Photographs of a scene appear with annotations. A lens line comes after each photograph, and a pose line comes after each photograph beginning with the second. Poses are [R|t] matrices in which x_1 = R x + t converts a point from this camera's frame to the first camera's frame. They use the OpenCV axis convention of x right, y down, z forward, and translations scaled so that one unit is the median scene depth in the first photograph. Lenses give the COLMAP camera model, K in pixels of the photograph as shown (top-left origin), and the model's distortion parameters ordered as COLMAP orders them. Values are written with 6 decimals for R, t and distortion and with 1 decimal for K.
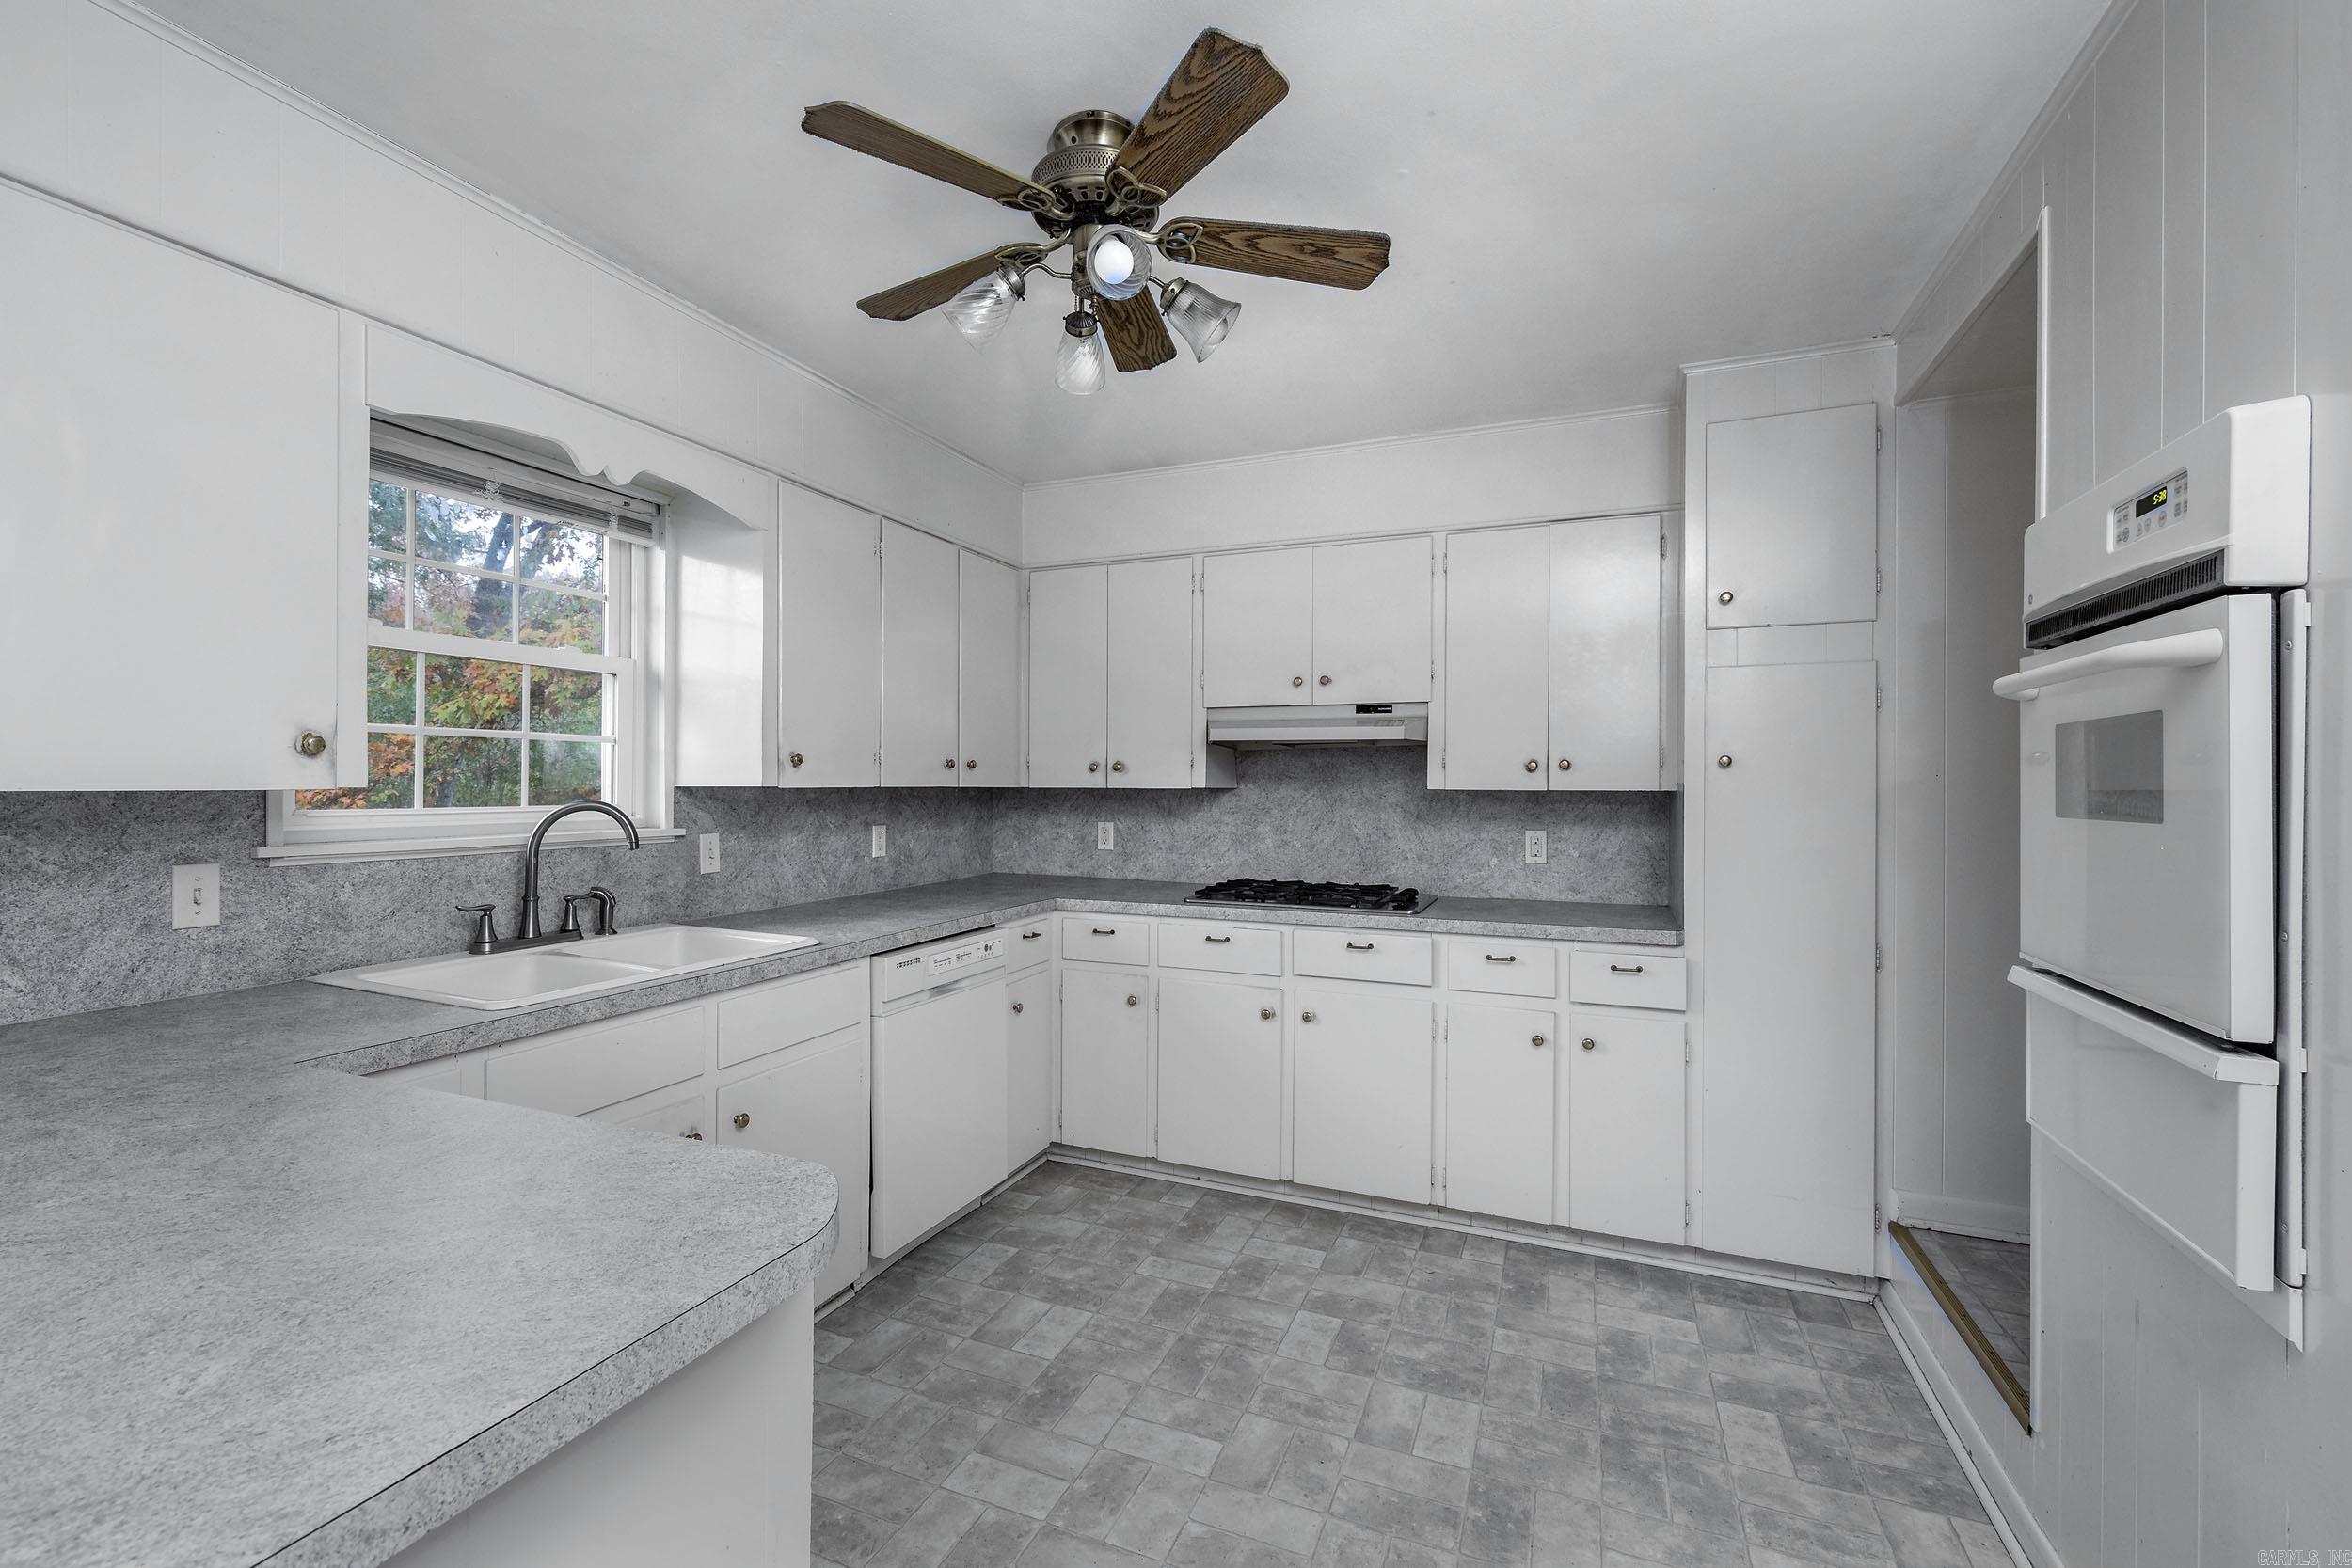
lens RADIAL K [[965.5, 0, 1187.3], [0, 965.5, 784.0], [0, 0, 1]] dist [-0.001554, -0.000062]
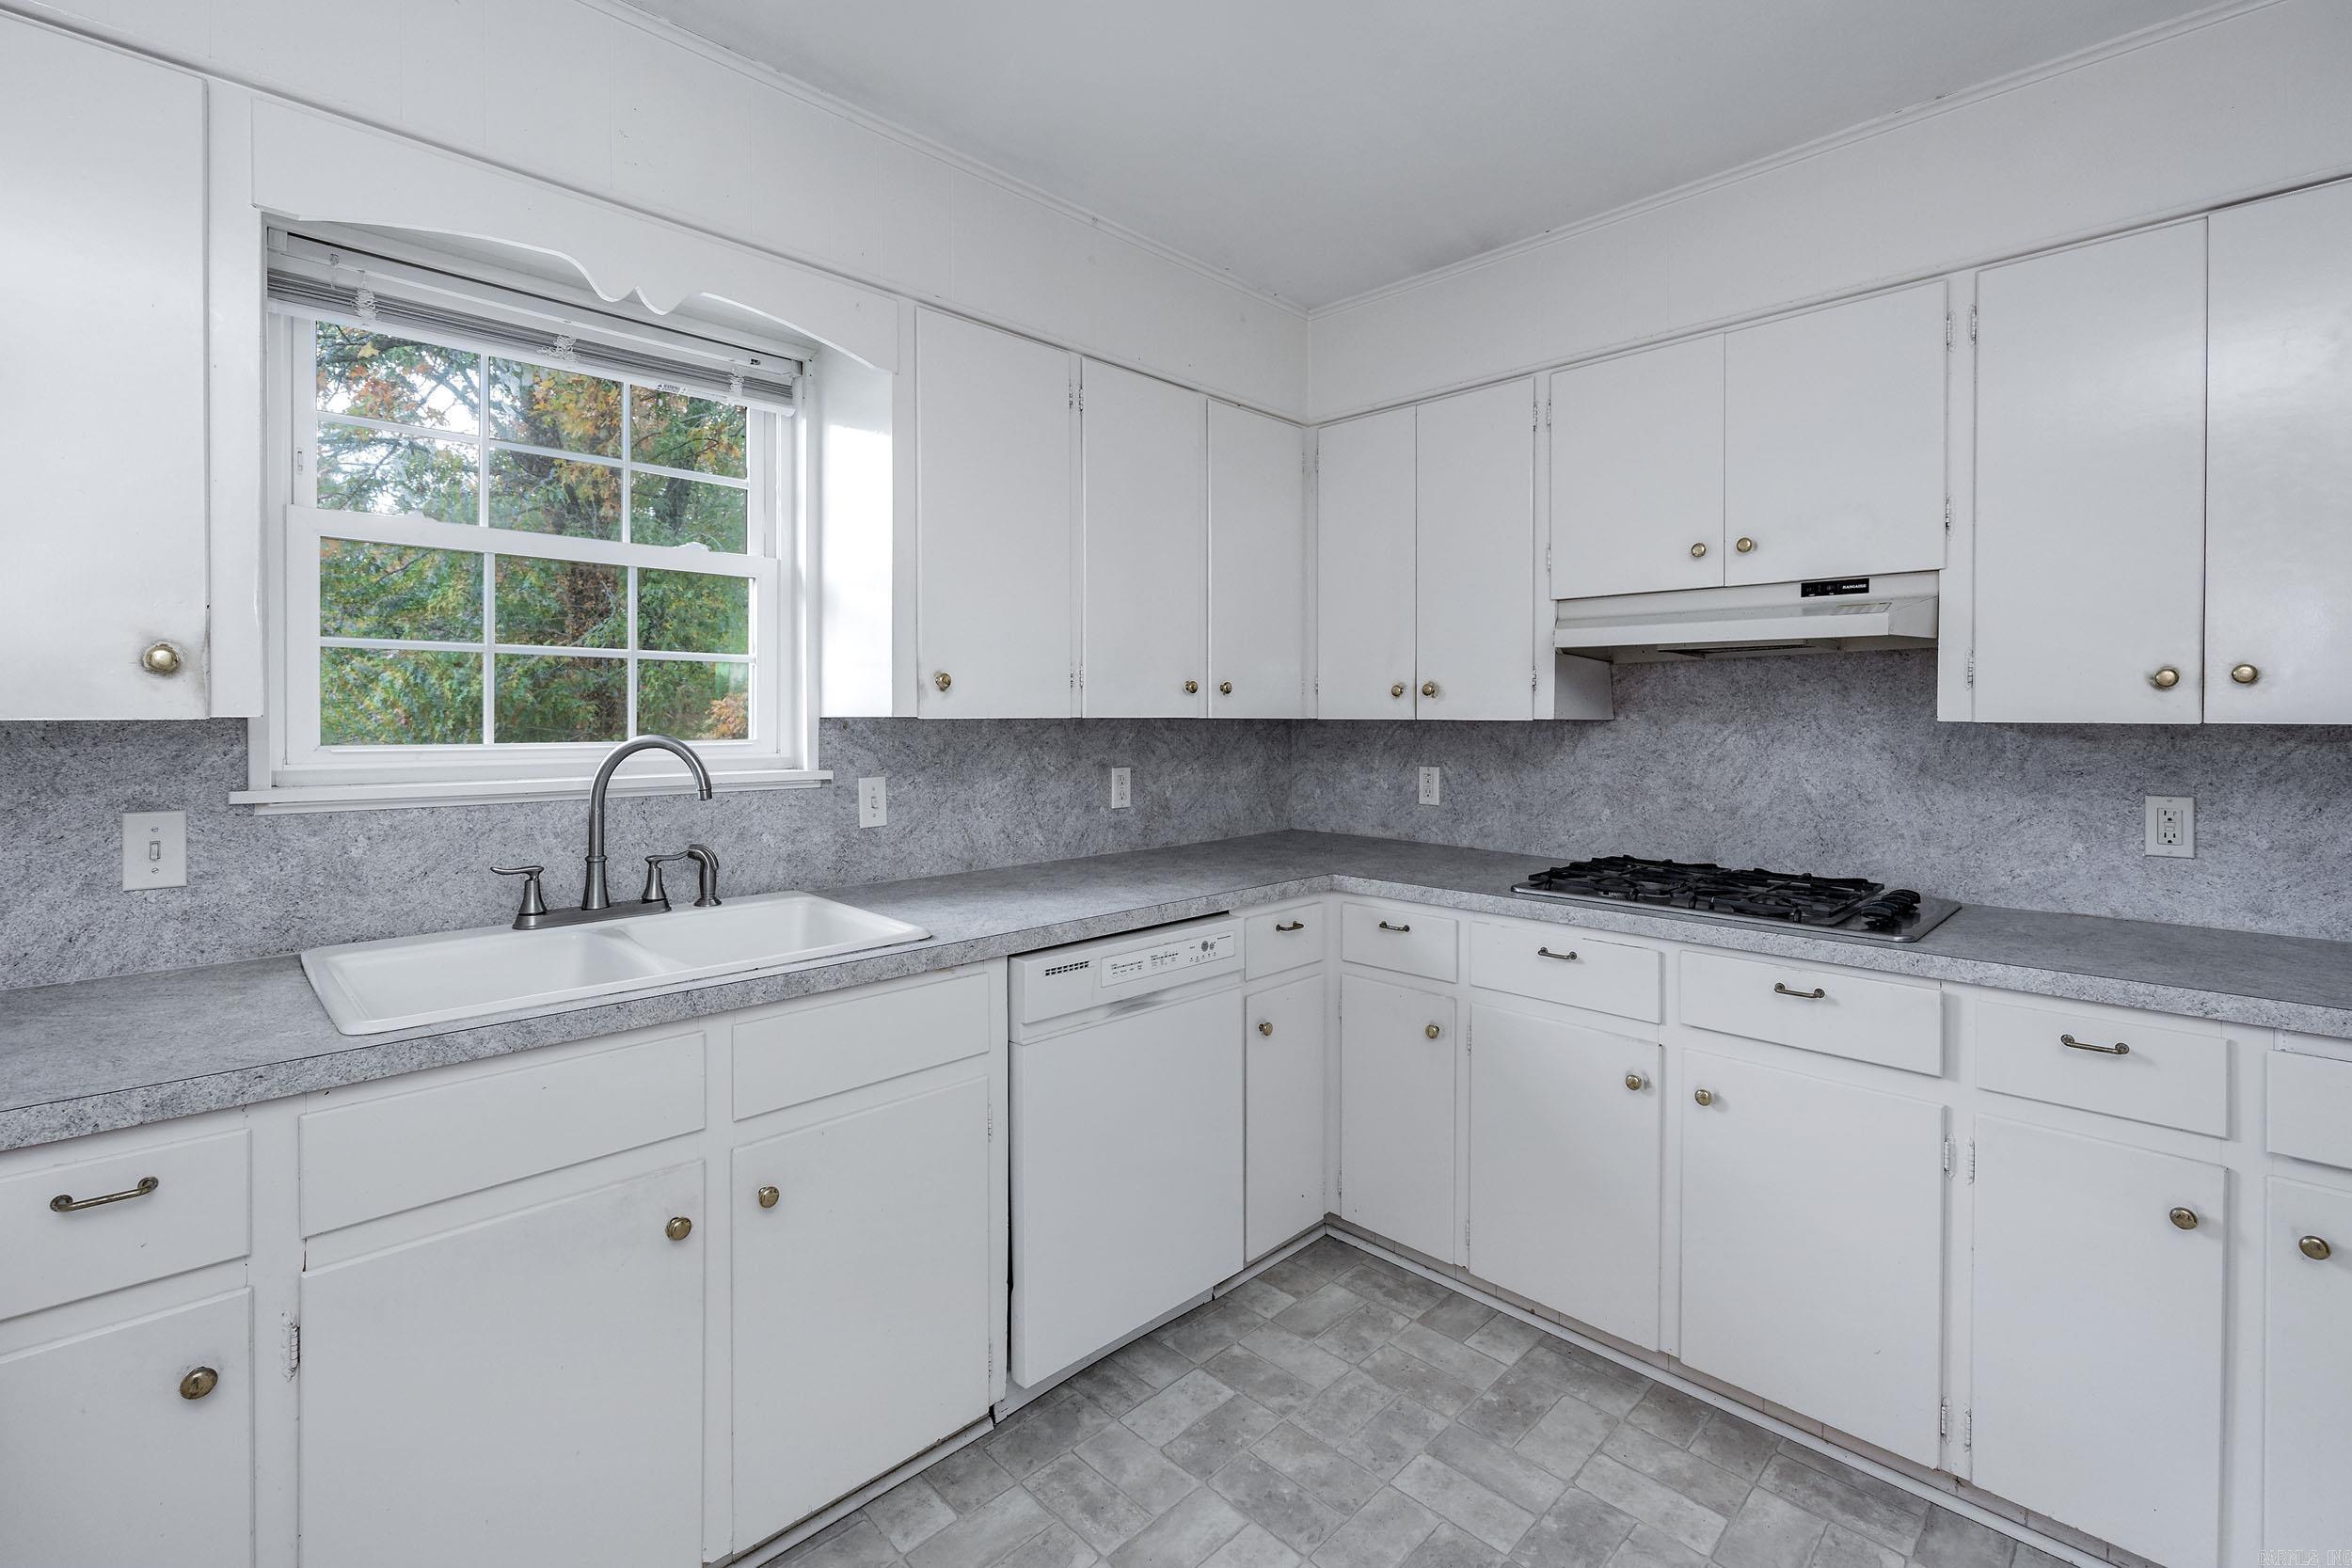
lens RADIAL K [[1001.7, 0, 1280.6], [0, 1001.7, 720.0], [0, 0, 1]] dist [-0.002137, -0.000663]
pose [[0.936286, -0.000097, -0.351238, 0.110317], [0.001067, 0.999996, 0.002568, 0.003115], [0.351237, -0.002779, 0.936283, 0.366638]]
